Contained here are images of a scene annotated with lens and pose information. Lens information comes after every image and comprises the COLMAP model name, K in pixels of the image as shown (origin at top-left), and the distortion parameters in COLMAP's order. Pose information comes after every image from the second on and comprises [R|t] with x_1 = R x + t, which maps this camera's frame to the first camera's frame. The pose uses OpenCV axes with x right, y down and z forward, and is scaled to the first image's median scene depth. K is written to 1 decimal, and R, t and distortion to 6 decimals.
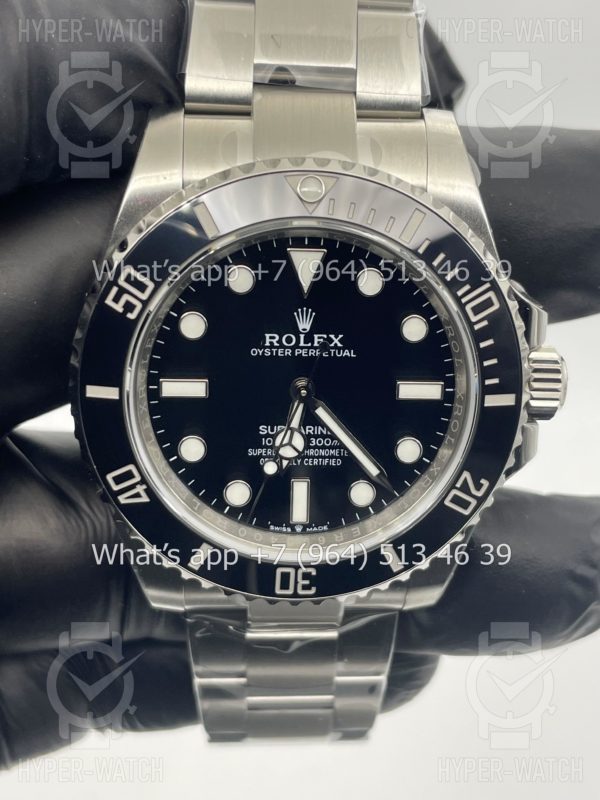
lens RADIAL K [[1246.1, 0, 300.0], [0, 1246.1, 400.0], [0, 0, 1]] dist [0.138312, -0.171047]
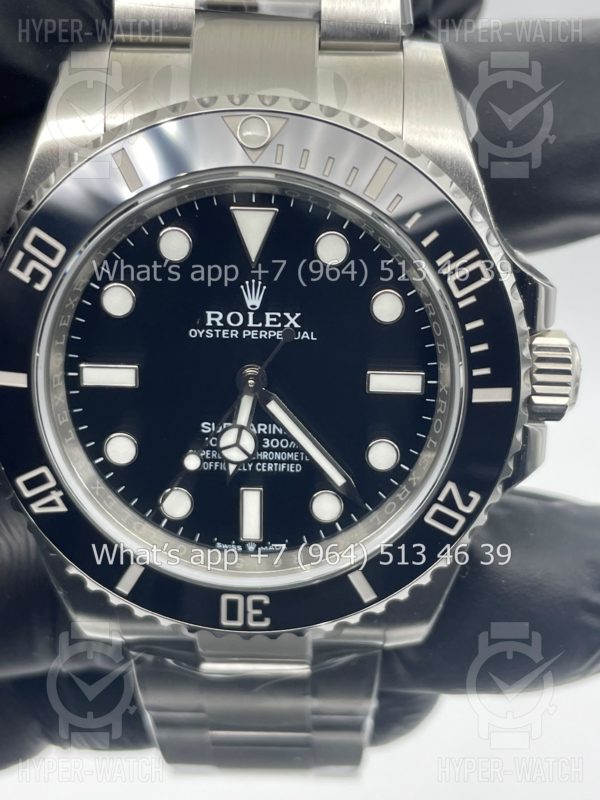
lens RADIAL K [[1246.1, 0, 300.0], [0, 1246.1, 400.0], [0, 0, 1]] dist [0.138312, -0.171047]
pose [[0.996412, 0.013097, -0.083616, 0.102971], [-0.013648, 0.999889, -0.006029, 0.009886], [0.083528, 0.007148, 0.996480, 0.178583]]
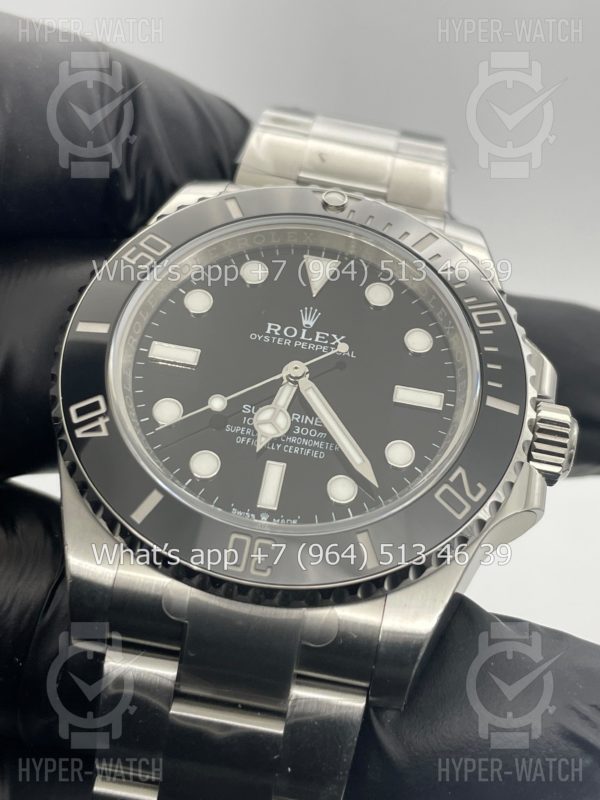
lens RADIAL K [[1246.1, 0, 300.0], [0, 1246.1, 400.0], [0, 0, 1]] dist [0.138312, -0.171047]
pose [[0.986577, 0.124951, -0.105132, 0.107831], [-0.162589, 0.691792, -0.703555, 0.674298], [-0.015180, 0.711204, 0.702822, 0.343189]]
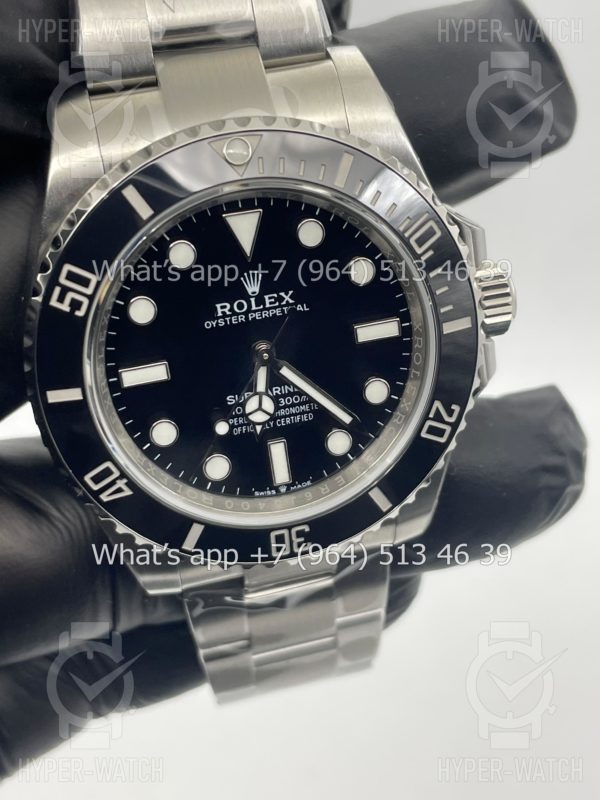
lens RADIAL K [[1246.1, 0, 300.0], [0, 1246.1, 400.0], [0, 0, 1]] dist [0.138312, -0.171047]
pose [[0.976530, -0.195801, 0.089725, -0.065317], [0.189931, 0.979304, 0.069934, -0.035144], [-0.101561, -0.051251, 0.993508, 0.010962]]
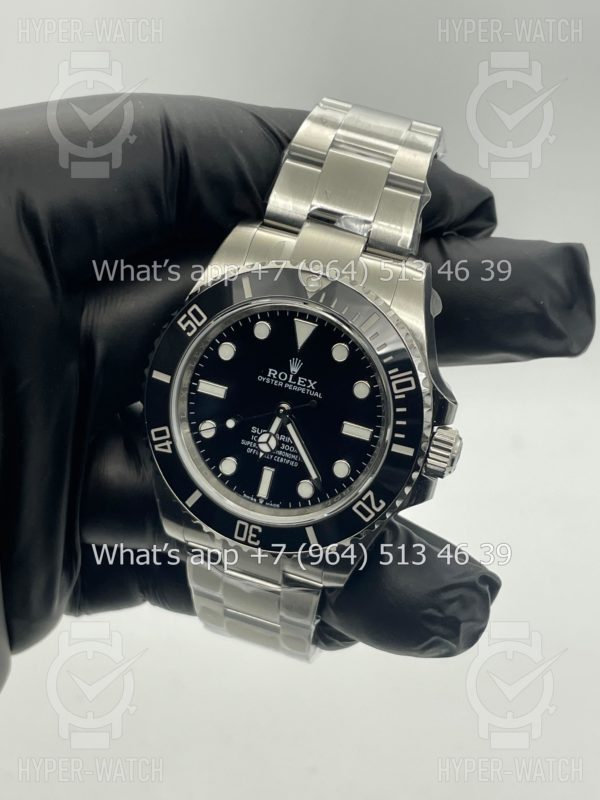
lens RADIAL K [[1246.1, 0, 300.0], [0, 1246.1, 400.0], [0, 0, 1]] dist [0.138312, -0.171047]
pose [[0.932403, 0.252641, -0.258453, 0.414968], [-0.284572, 0.954029, -0.094058, 0.118514], [0.222809, 0.161248, 0.961434, -0.475053]]
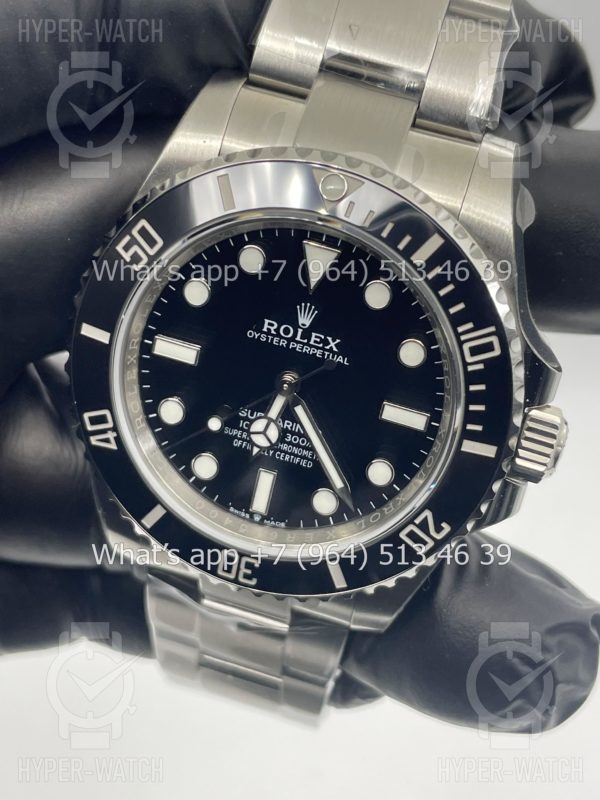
lens RADIAL K [[1246.1, 0, 300.0], [0, 1246.1, 400.0], [0, 0, 1]] dist [0.138312, -0.171047]
pose [[0.943712, 0.267091, -0.195117, 0.206221], [-0.262042, 0.963669, 0.051738, -0.048988], [0.201847, 0.002303, 0.979414, 0.036534]]
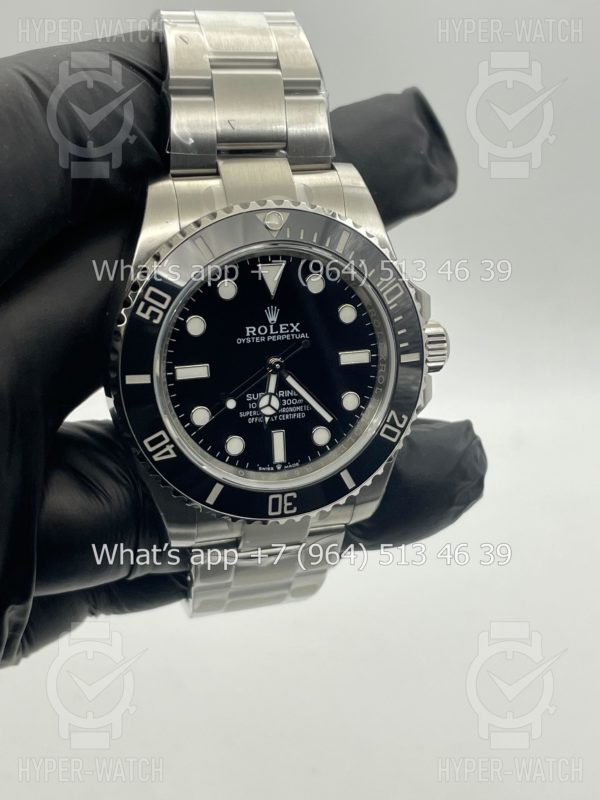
lens RADIAL K [[1246.1, 0, 300.0], [0, 1246.1, 400.0], [0, 0, 1]] dist [0.138312, -0.171047]
pose [[0.971184, -0.108140, 0.212386, -0.272431], [0.120516, 0.991637, -0.046174, 0.099009], [-0.205617, 0.070440, 0.976094, -0.371089]]
